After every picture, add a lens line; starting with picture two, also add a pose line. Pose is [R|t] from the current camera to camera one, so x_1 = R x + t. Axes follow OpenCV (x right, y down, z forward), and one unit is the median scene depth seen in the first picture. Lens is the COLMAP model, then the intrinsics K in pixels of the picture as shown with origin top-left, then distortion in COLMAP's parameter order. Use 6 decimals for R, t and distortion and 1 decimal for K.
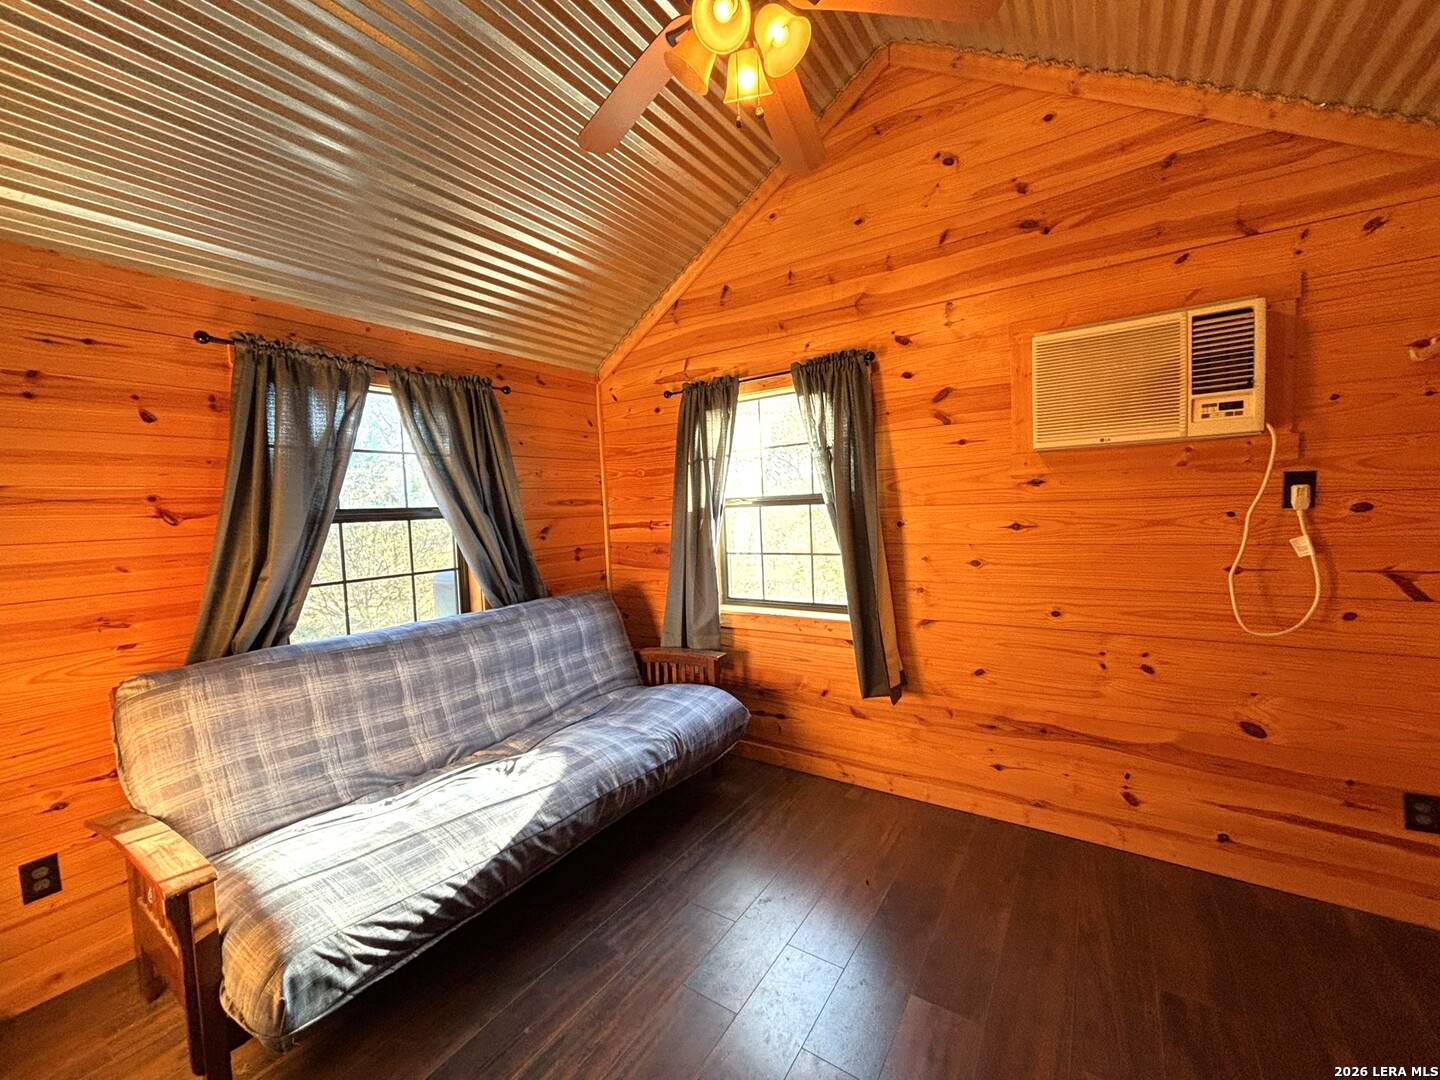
lens RADIAL K [[581.2, 0, 723.2], [0, 581.2, 544.6], [0, 0, 1]] dist [-0.001467, -0.000167]
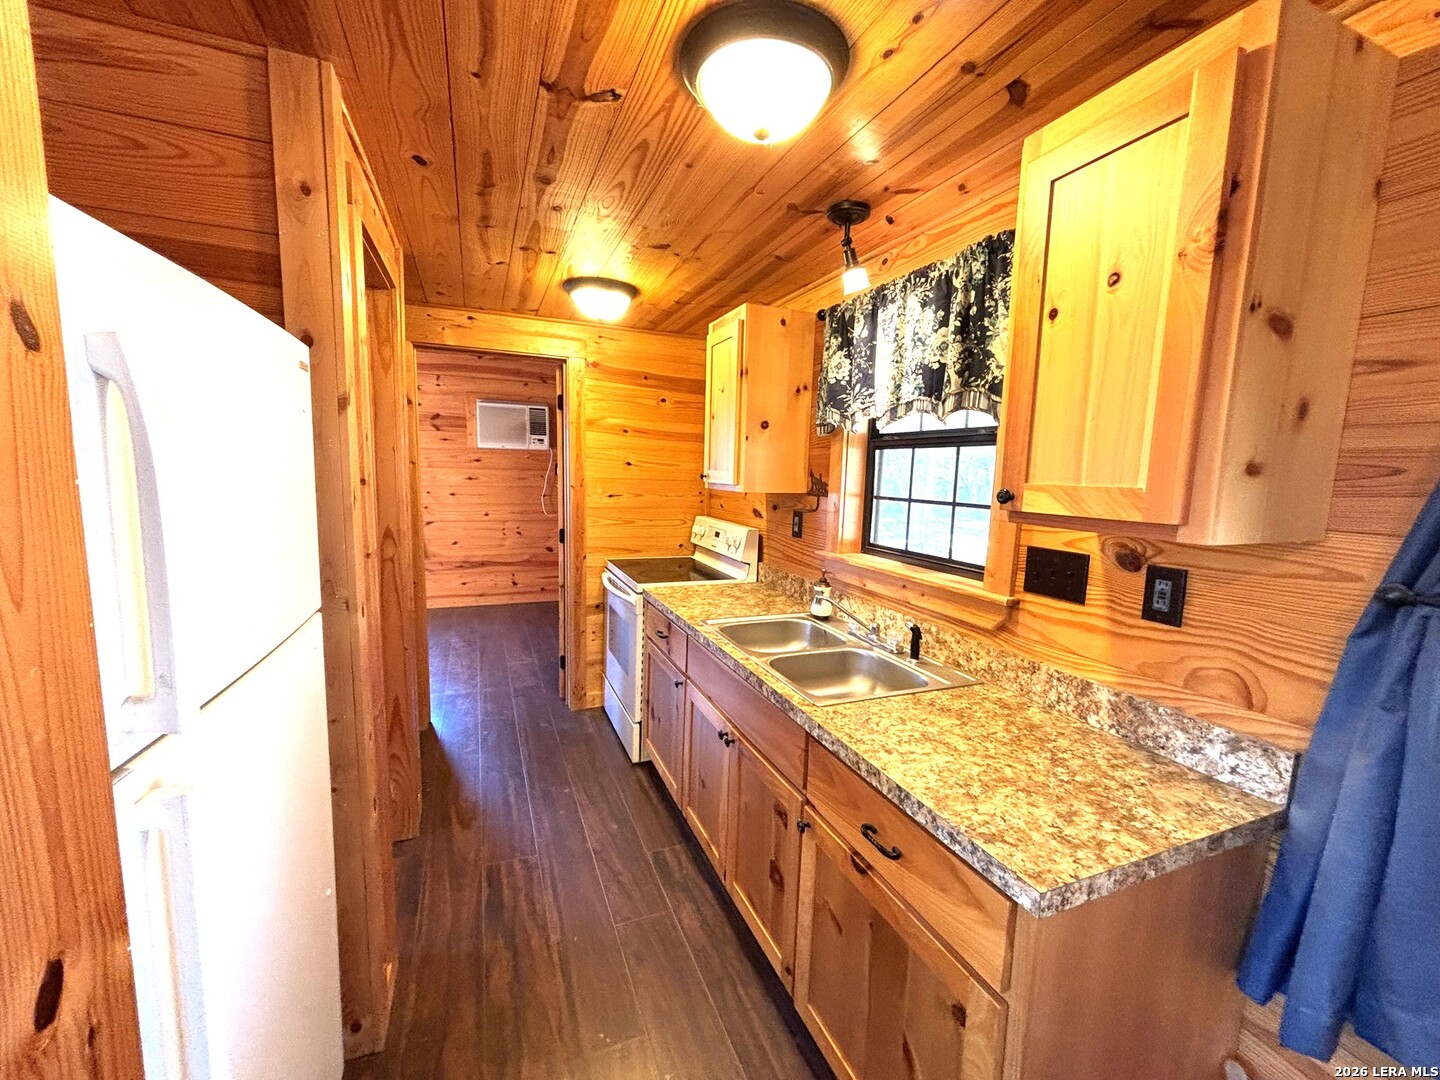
lens RADIAL K [[581.2, 0, 721.6], [0, 581.2, 544.1], [0, 0, 1]] dist [-0.001467, -0.000167]
pose [[0.536937, -0.052806, 0.841968, -1.030100], [0.006569, 0.998270, 0.058420, 0.113247], [-0.843597, -0.025837, 0.536355, -1.234835]]
